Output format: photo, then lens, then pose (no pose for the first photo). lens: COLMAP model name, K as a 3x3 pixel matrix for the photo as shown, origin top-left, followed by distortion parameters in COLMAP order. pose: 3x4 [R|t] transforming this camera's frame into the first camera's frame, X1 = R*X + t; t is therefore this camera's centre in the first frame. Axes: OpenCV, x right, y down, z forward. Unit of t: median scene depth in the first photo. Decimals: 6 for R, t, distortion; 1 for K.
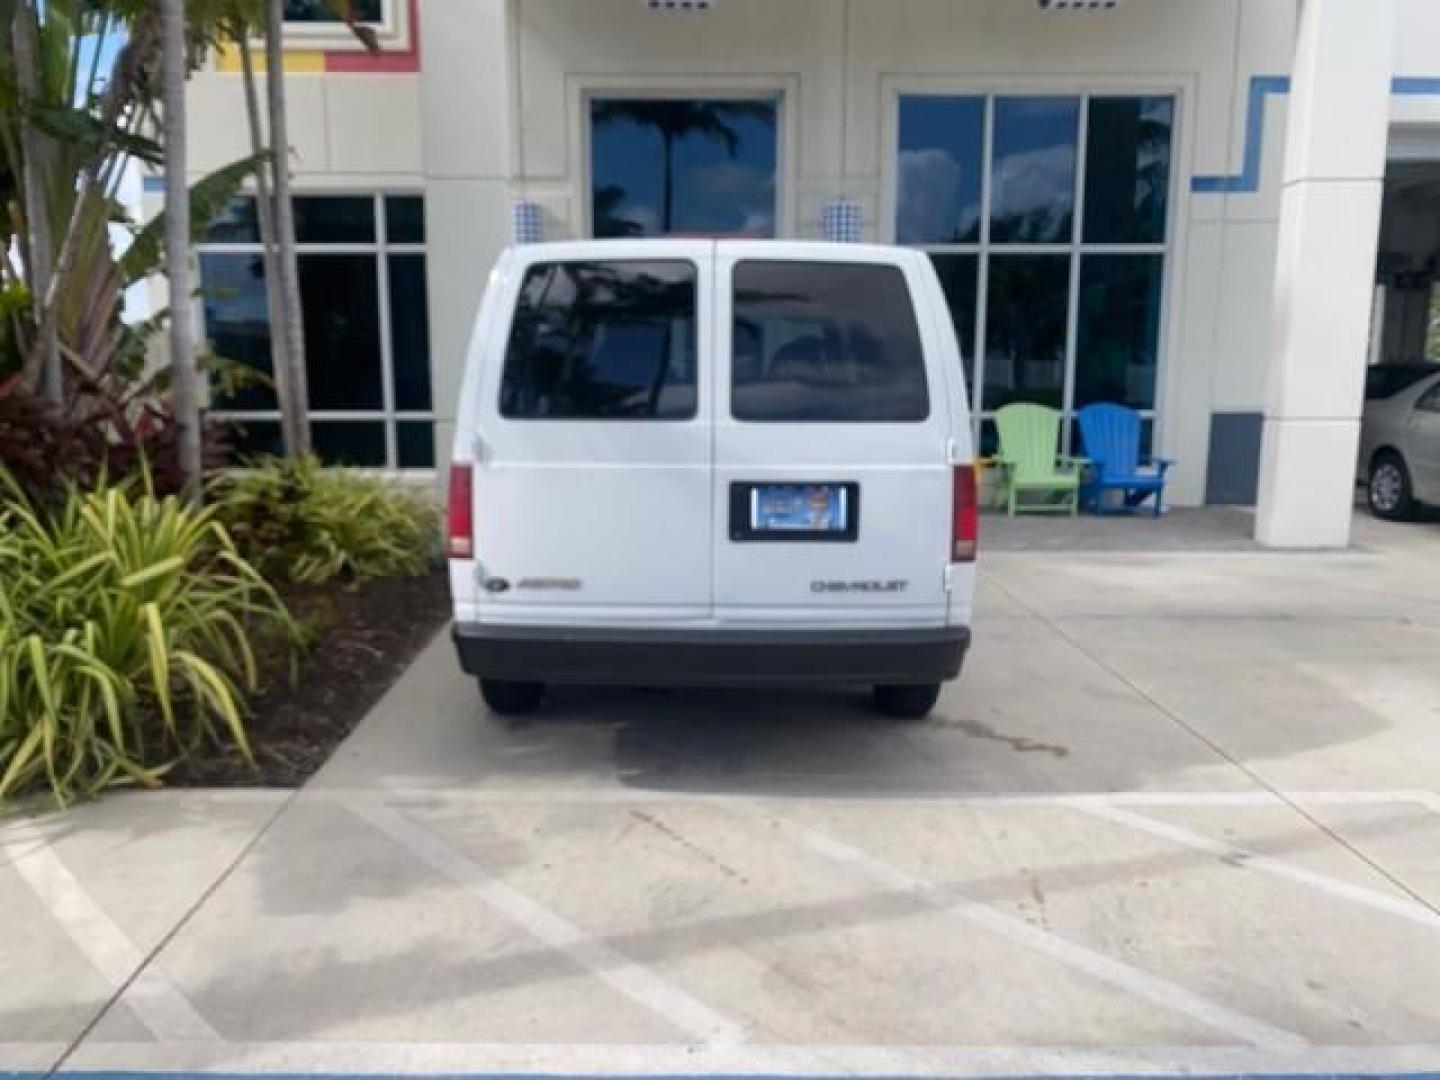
lens RADIAL K [[1103.8, 0, 726.8], [0, 1103.8, 543.5], [0, 0, 1]] dist [0.027559, -0.030270]
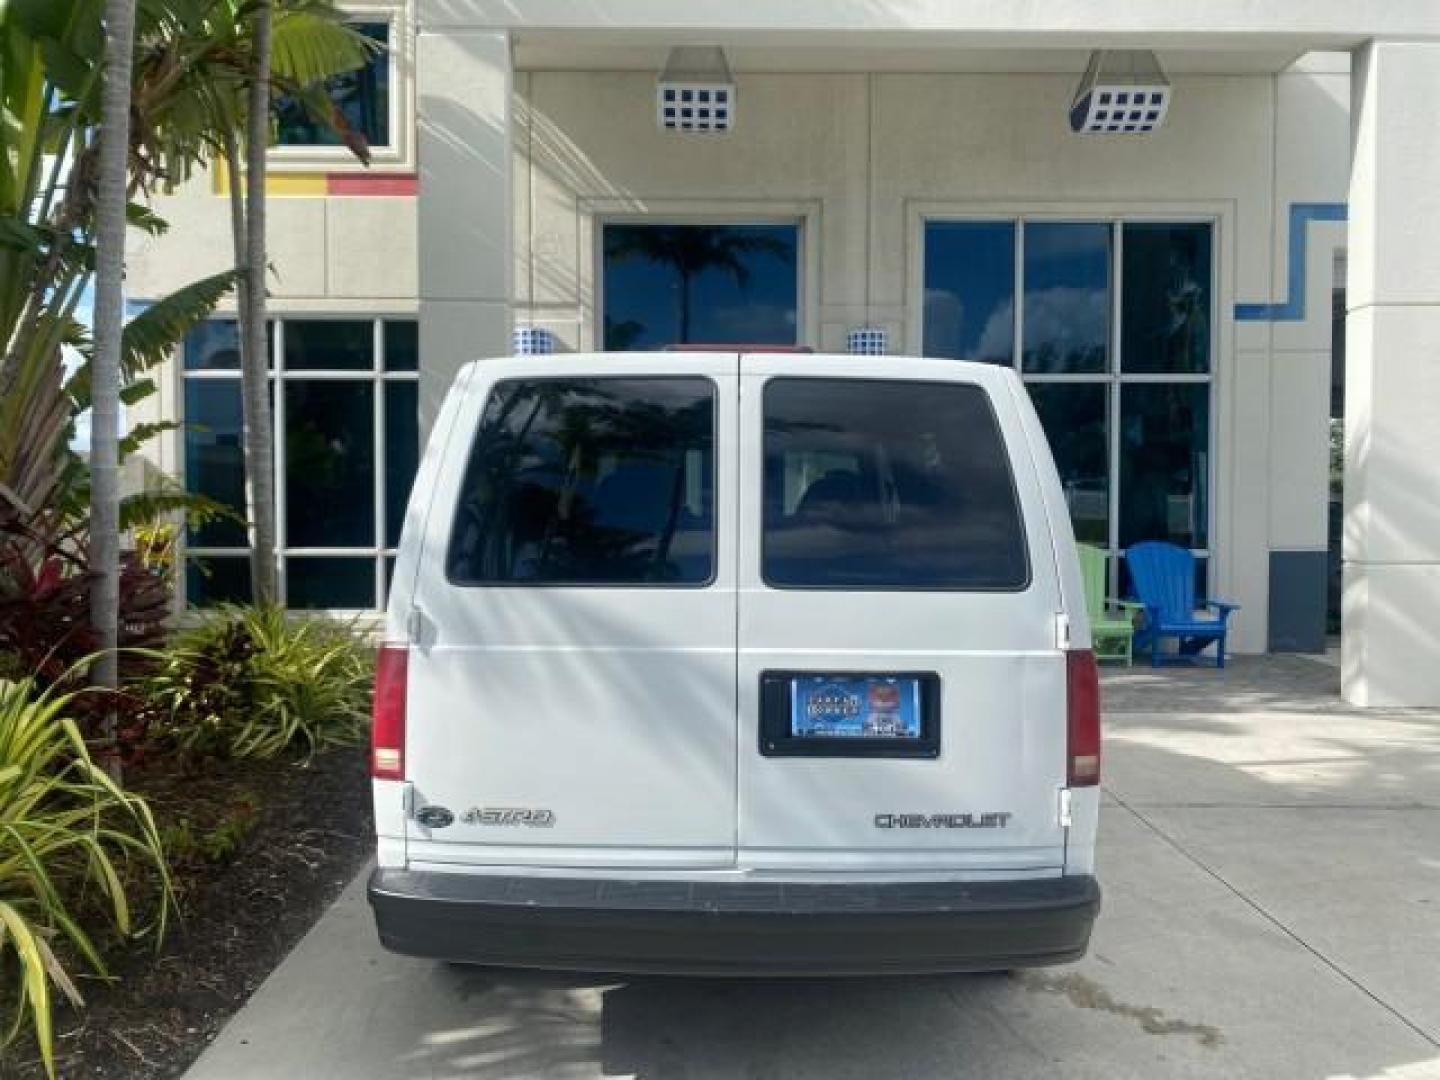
lens RADIAL K [[1103.8, 0, 723.6], [0, 1103.8, 528.0], [0, 0, 1]] dist [0.027559, -0.030270]
pose [[0.999889, 0.004847, -0.014084, -0.005032], [-0.006608, 0.991780, -0.127785, -0.023188], [0.013349, 0.127864, 0.991702, 0.107588]]
